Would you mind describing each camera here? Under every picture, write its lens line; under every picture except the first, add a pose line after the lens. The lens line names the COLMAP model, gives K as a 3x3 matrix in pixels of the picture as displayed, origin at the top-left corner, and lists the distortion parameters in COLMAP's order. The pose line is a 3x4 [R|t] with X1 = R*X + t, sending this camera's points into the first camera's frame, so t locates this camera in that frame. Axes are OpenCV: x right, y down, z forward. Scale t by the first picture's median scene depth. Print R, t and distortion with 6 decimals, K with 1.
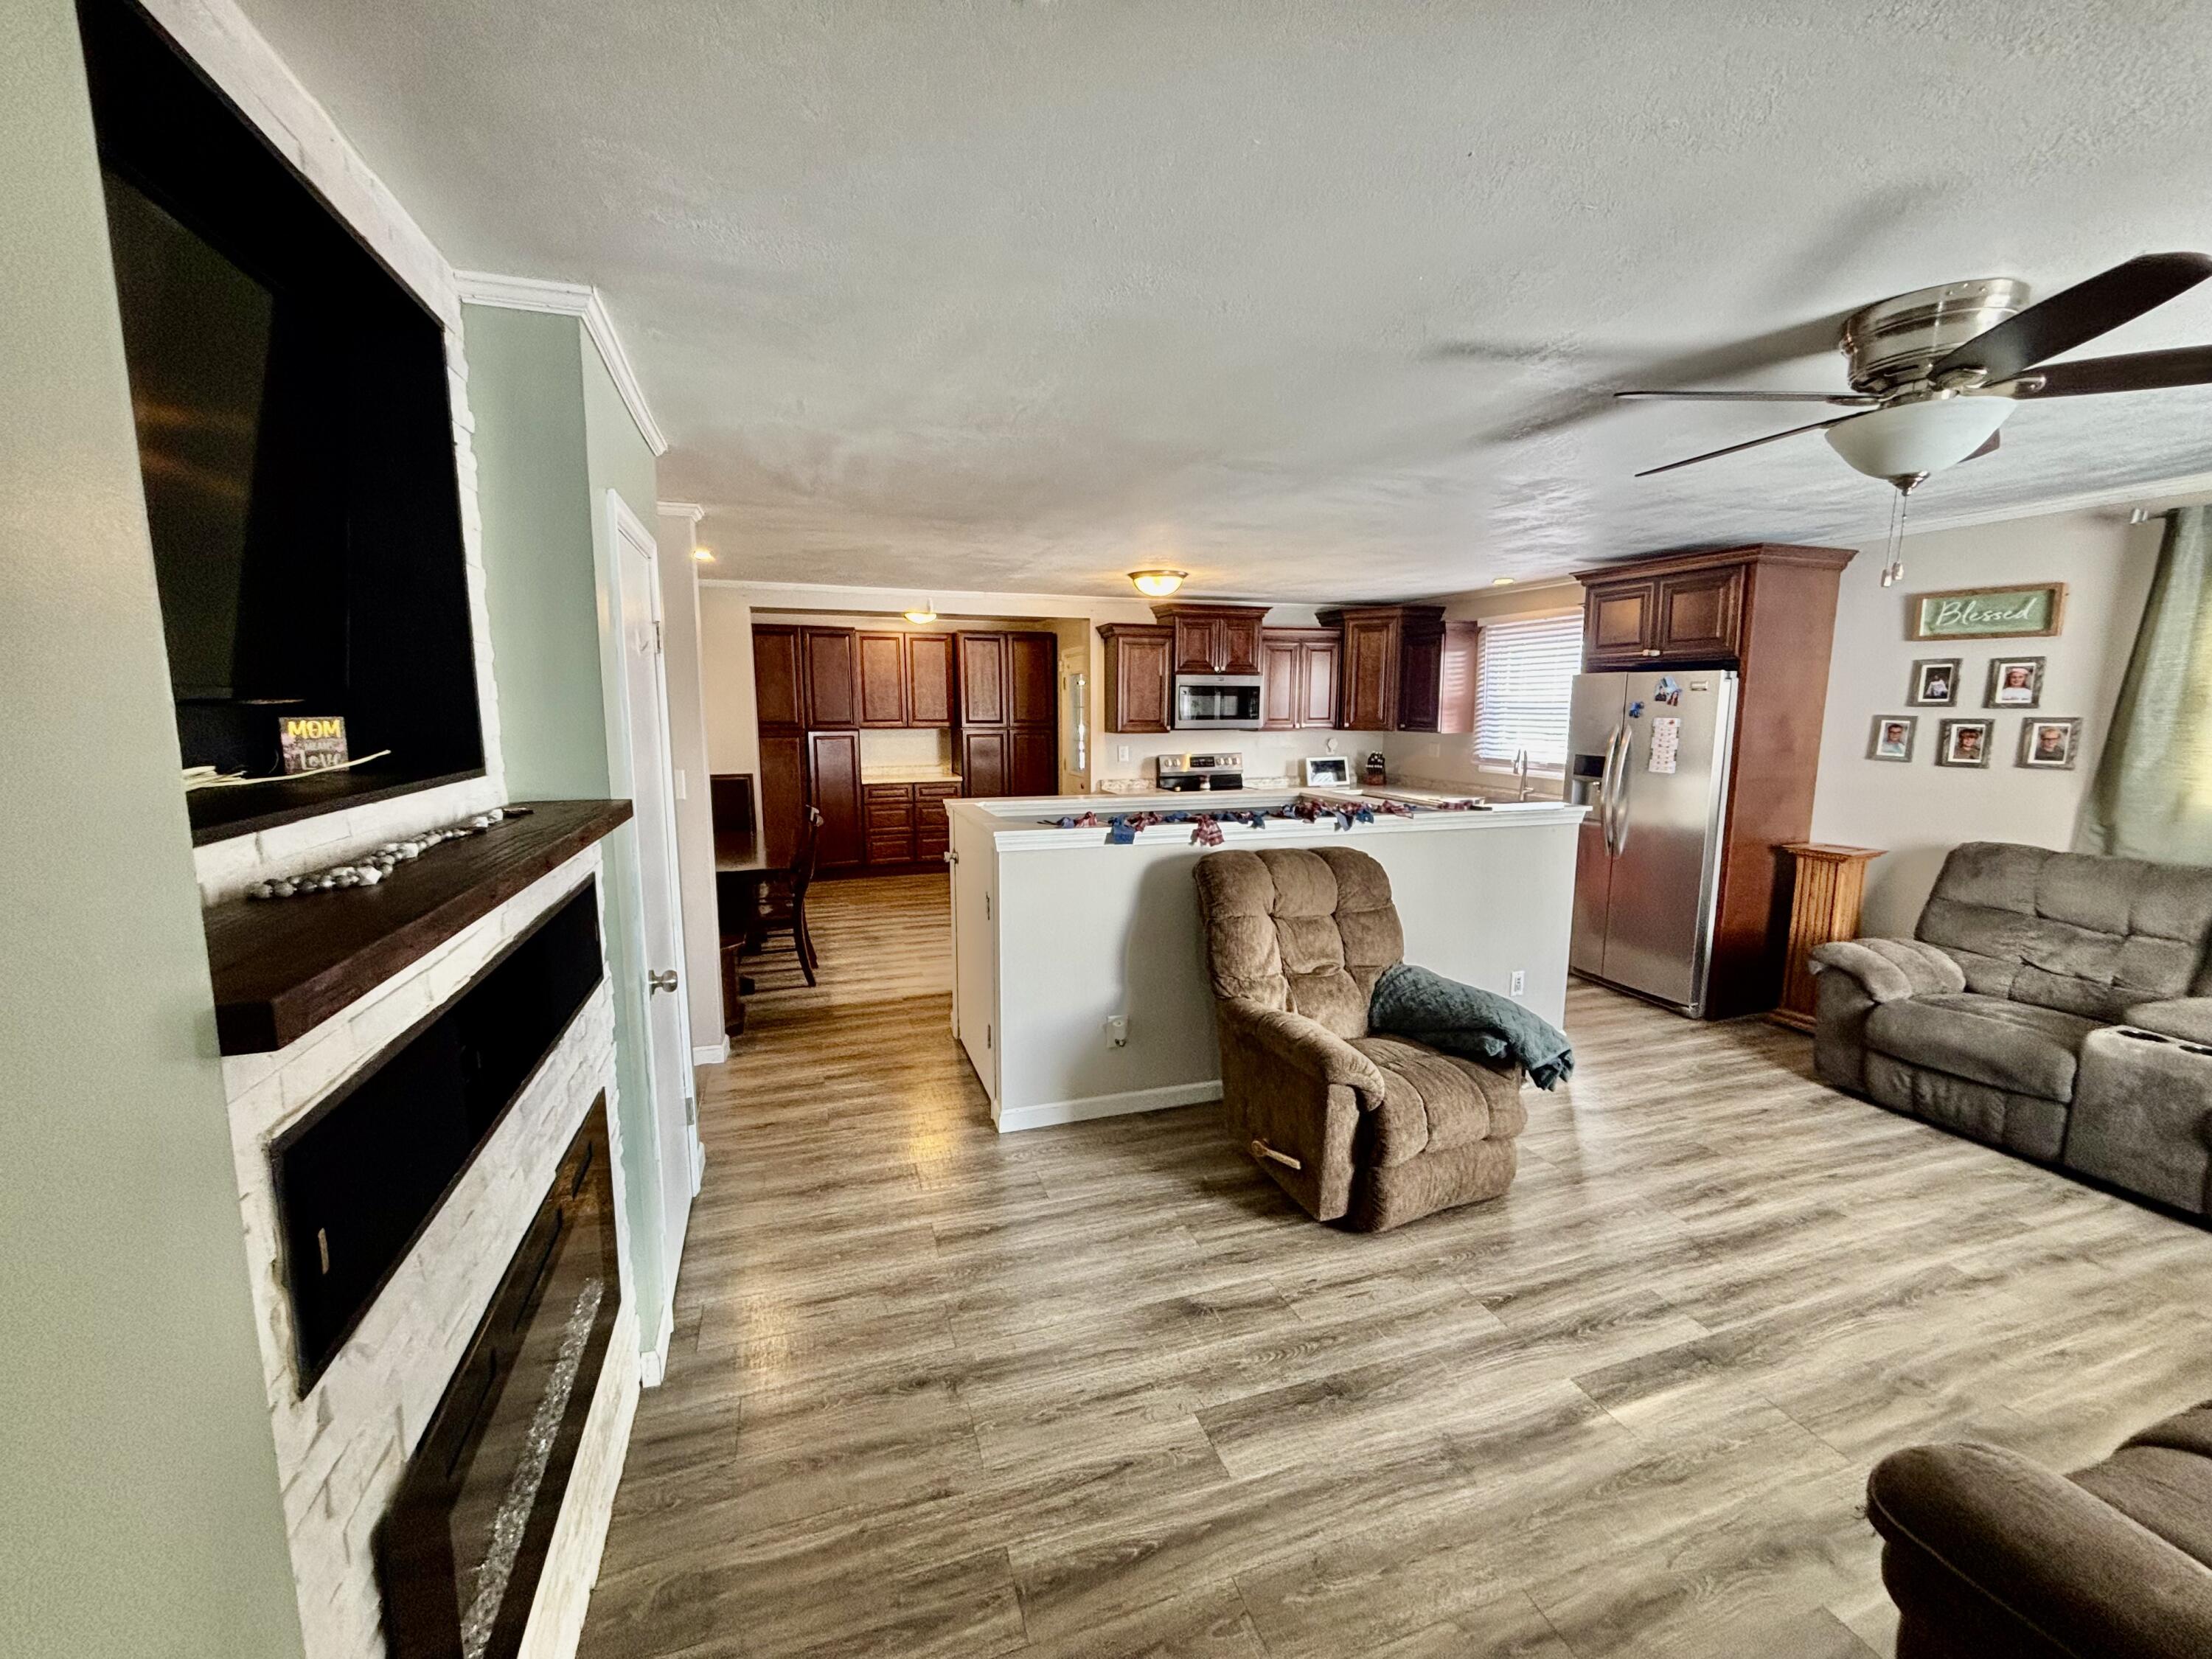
lens RADIAL K [[892.9, 0, 1107.7], [0, 892.9, 831.9], [0, 0, 1]] dist [-0.000753, 0.001612]
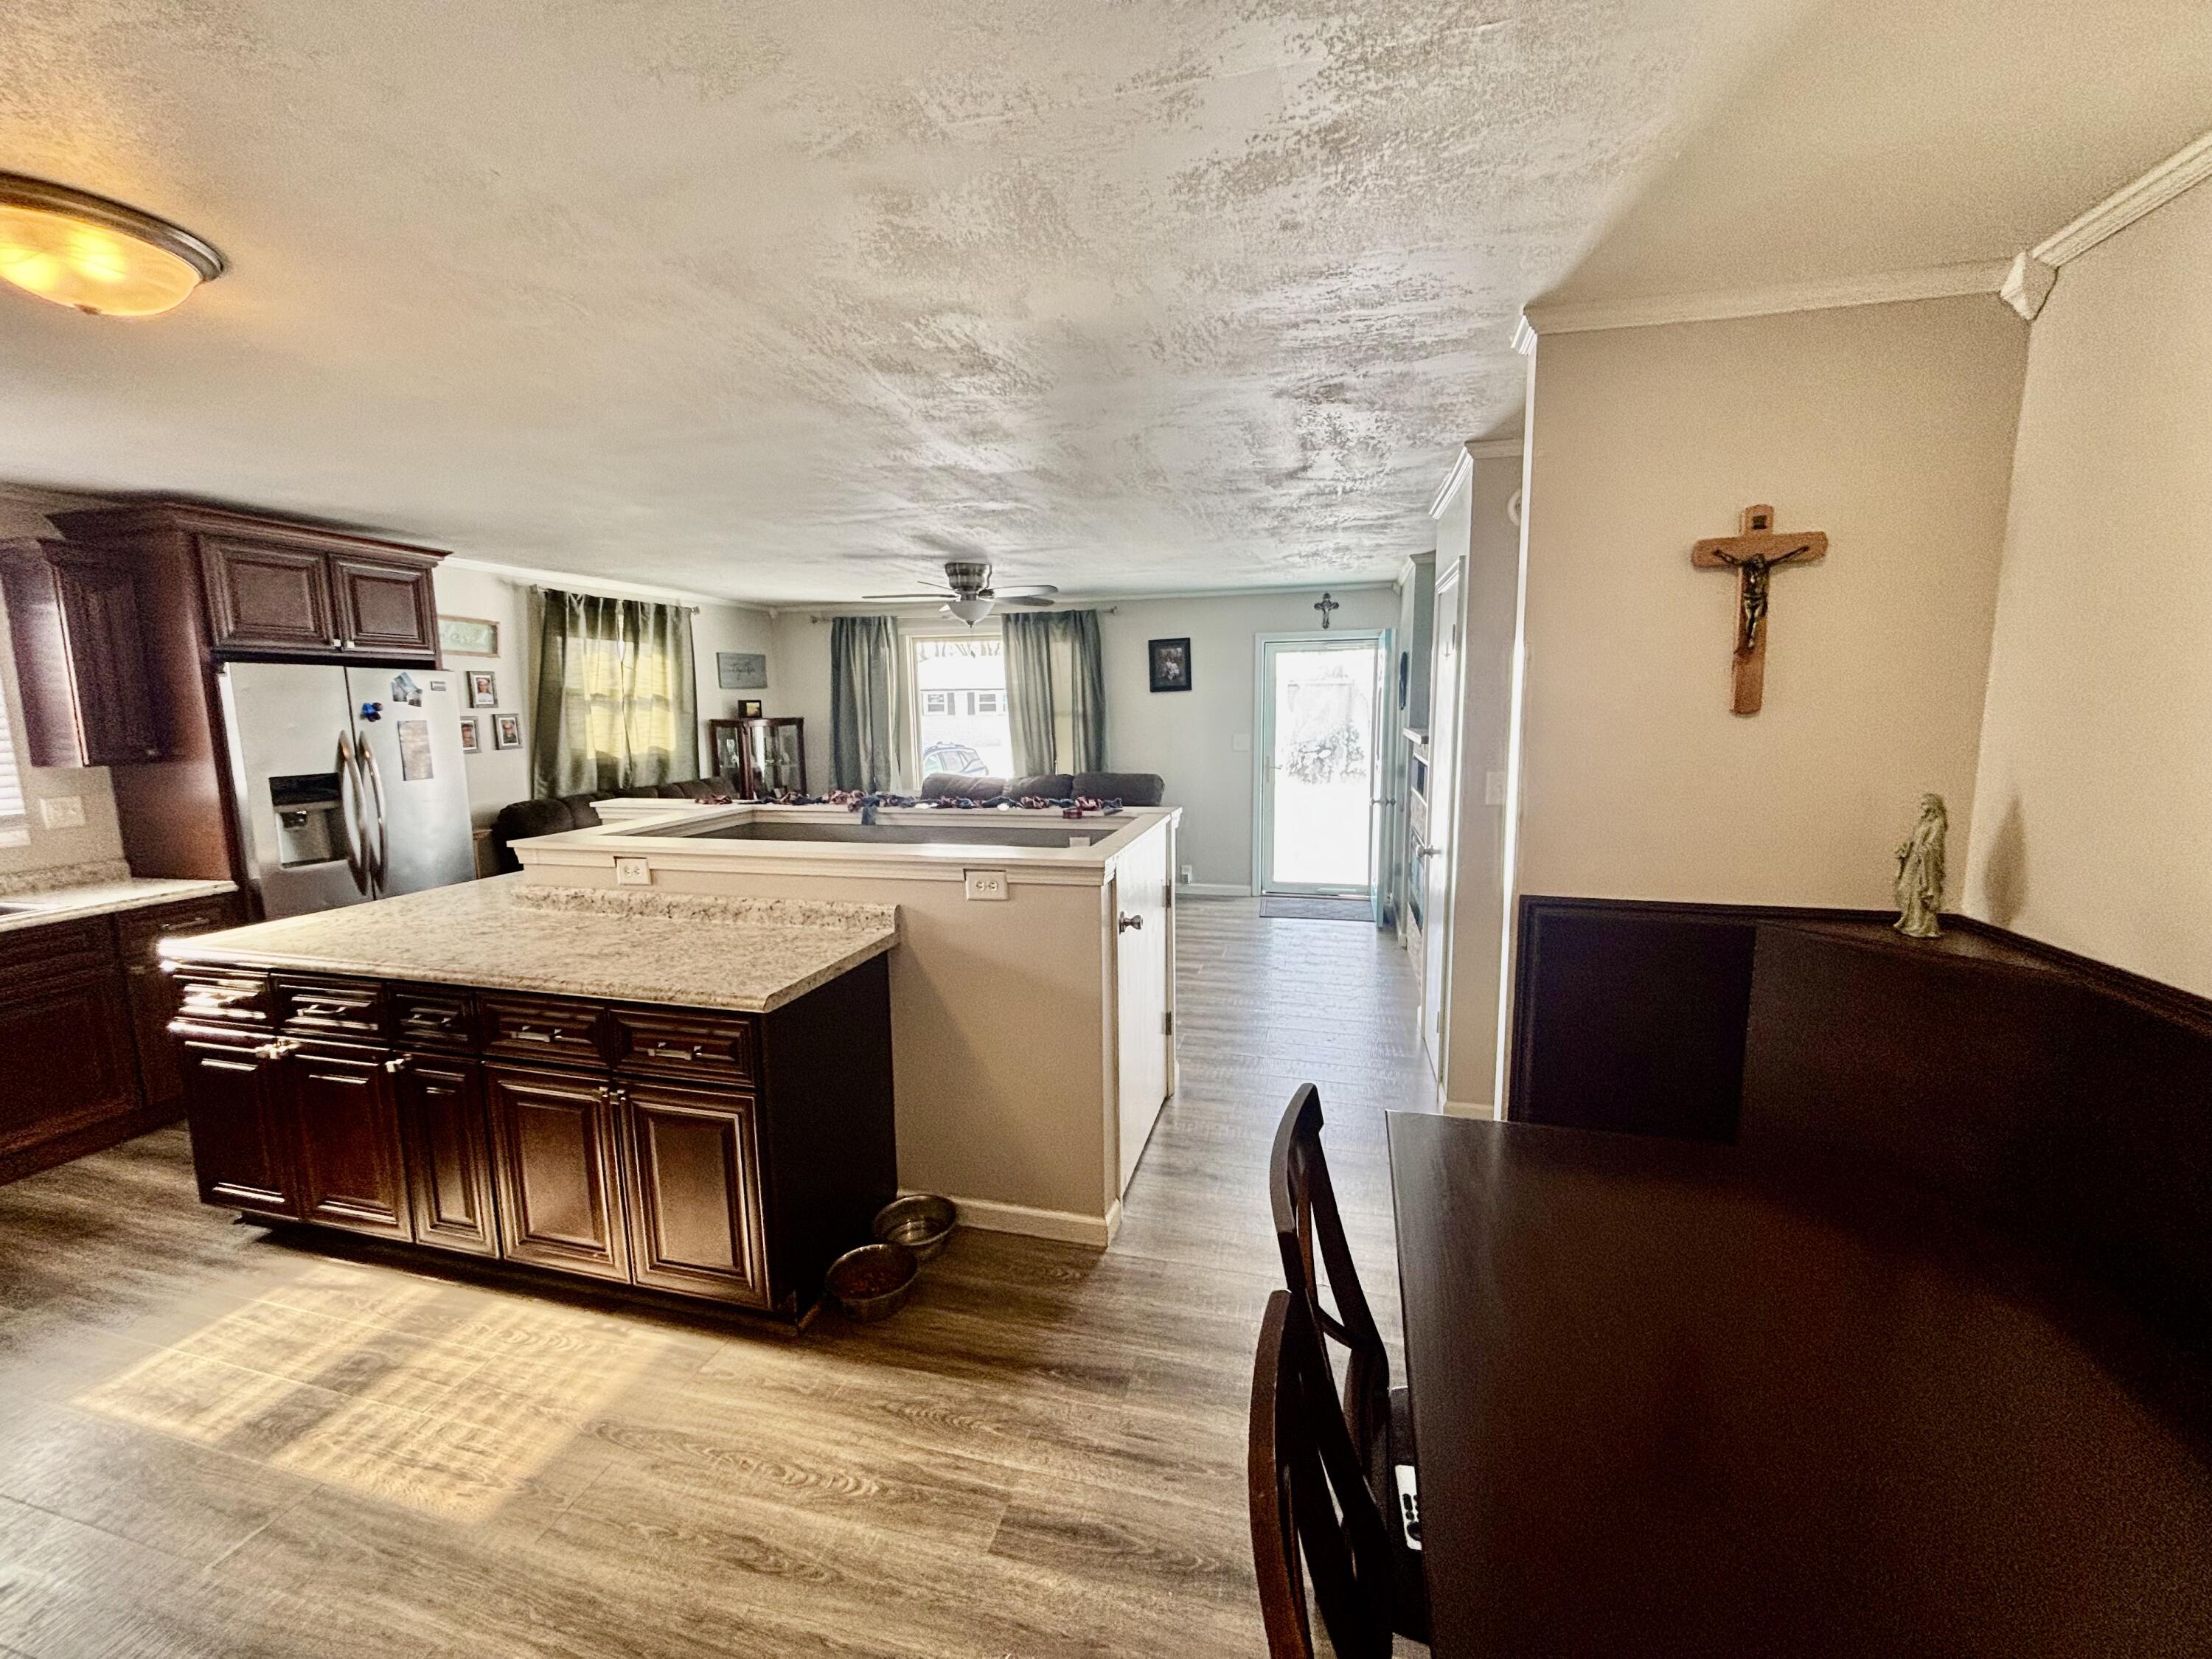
lens RADIAL K [[892.9, 0, 1107.7], [0, 892.9, 826.0], [0, 0, 1]] dist [-0.000753, 0.001612]
pose [[-0.834910, -0.066317, 0.546376, -0.601115], [0.090005, 0.962900, 0.254408, -0.245590], [-0.542977, 0.261584, -0.797966, 1.760205]]
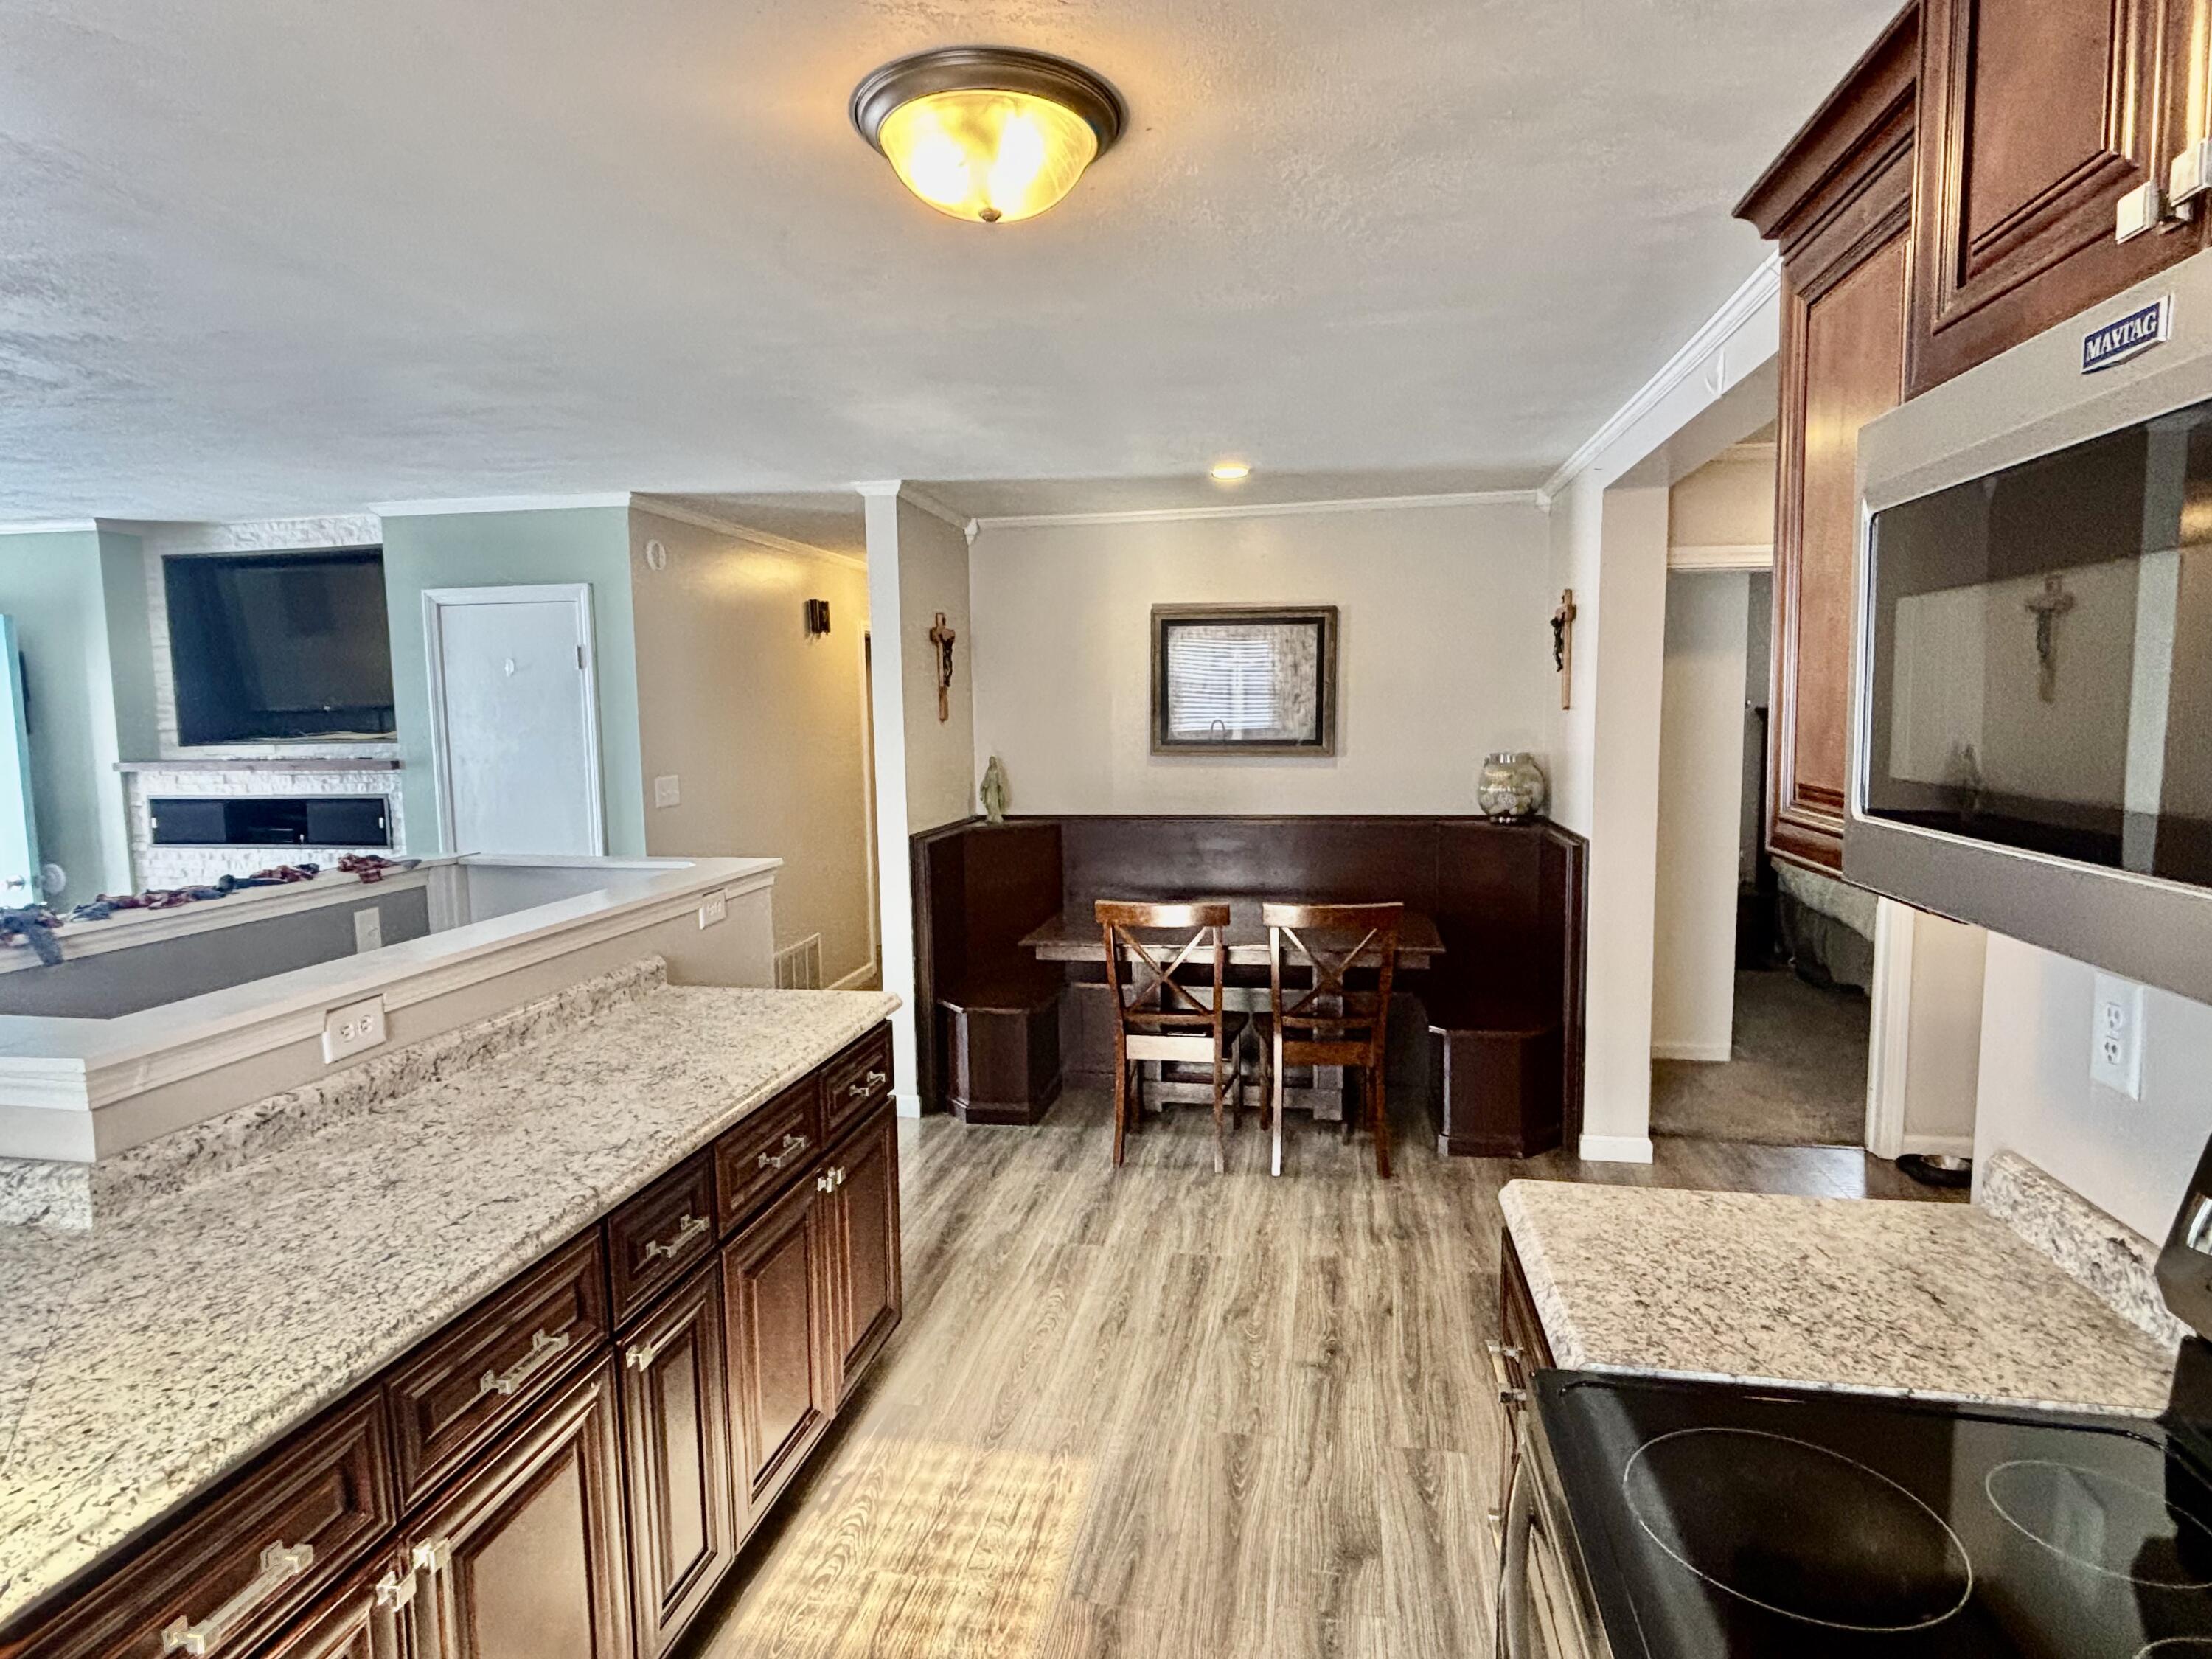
lens RADIAL K [[1205.1, 0, 1102.3], [0, 1205.1, 828.0], [0, 0, 1]] dist [-0.000785, -0.000628]
pose [[-0.492571, 0.094525, -0.865123, 0.519319], [-0.109787, 0.979393, 0.169519, -0.272482], [0.863319, 0.178480, -0.472043, 1.929523]]
